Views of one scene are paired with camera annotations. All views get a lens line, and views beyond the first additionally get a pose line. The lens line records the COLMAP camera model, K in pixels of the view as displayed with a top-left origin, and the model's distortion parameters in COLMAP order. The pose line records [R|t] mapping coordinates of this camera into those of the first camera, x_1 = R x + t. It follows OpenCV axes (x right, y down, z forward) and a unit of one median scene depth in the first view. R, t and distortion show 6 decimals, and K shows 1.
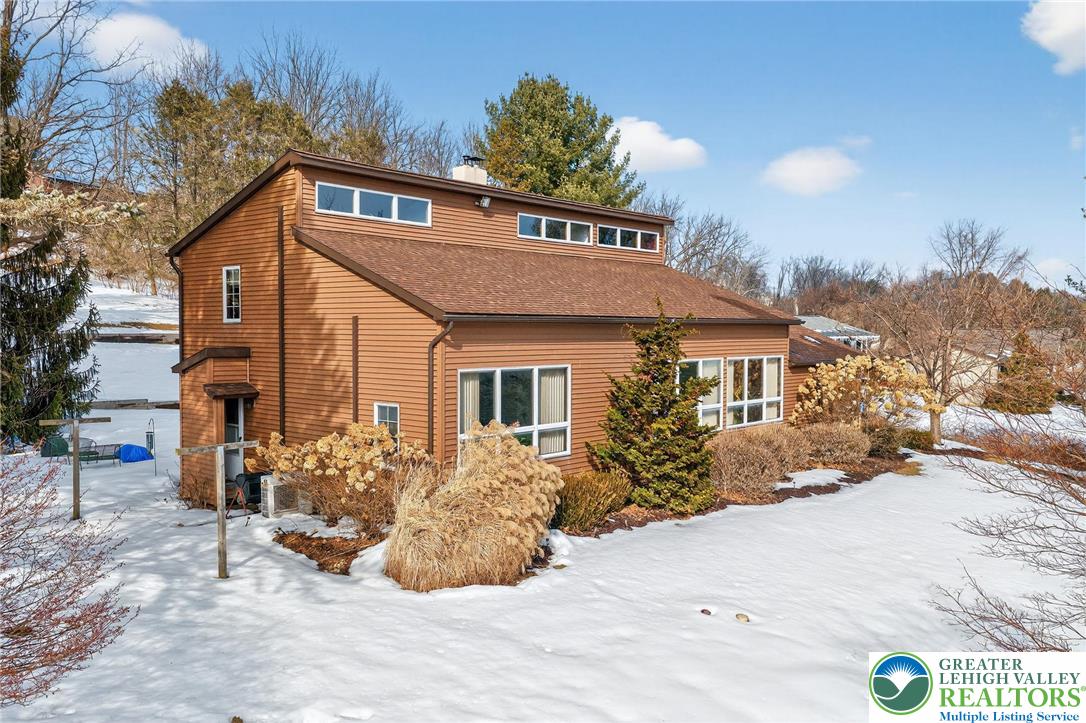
lens RADIAL K [[901.5, 0, 545.9], [0, 901.5, 363.2], [0, 0, 1]] dist [-0.000606, -0.014067]
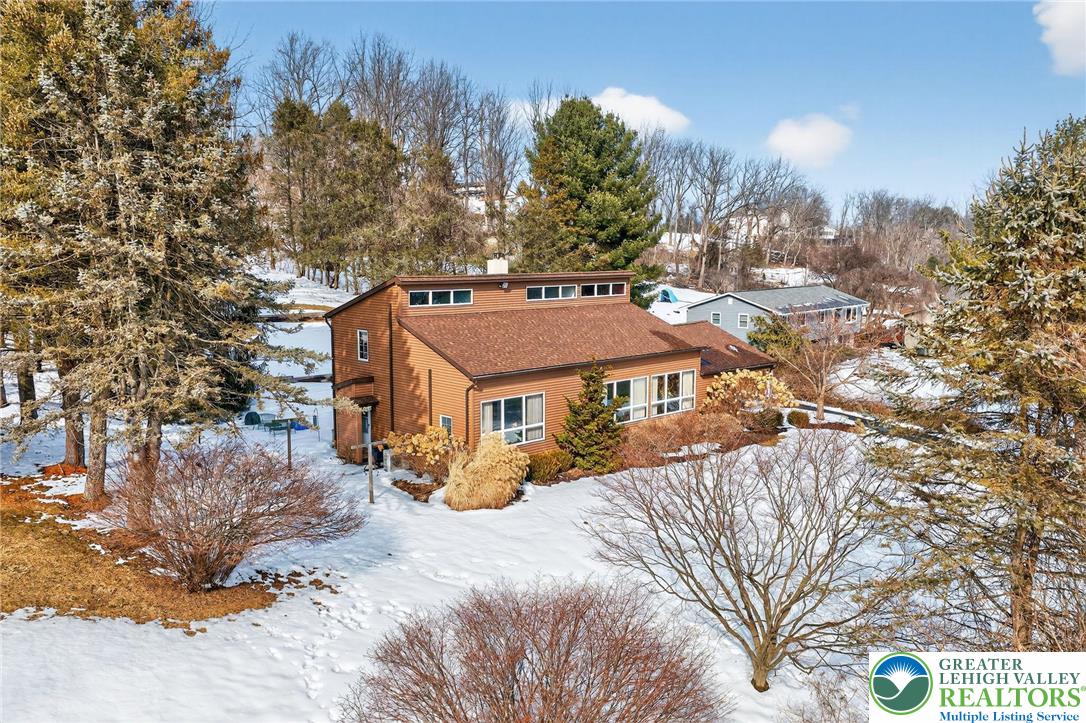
lens RADIAL K [[901.5, 0, 541.2], [0, 901.5, 359.5], [0, 0, 1]] dist [-0.000606, -0.014067]
pose [[0.995944, 0.008601, -0.089567, 0.198362], [-0.000859, 0.996284, 0.086121, -0.239478], [0.089974, -0.085695, 0.992250, -0.891834]]
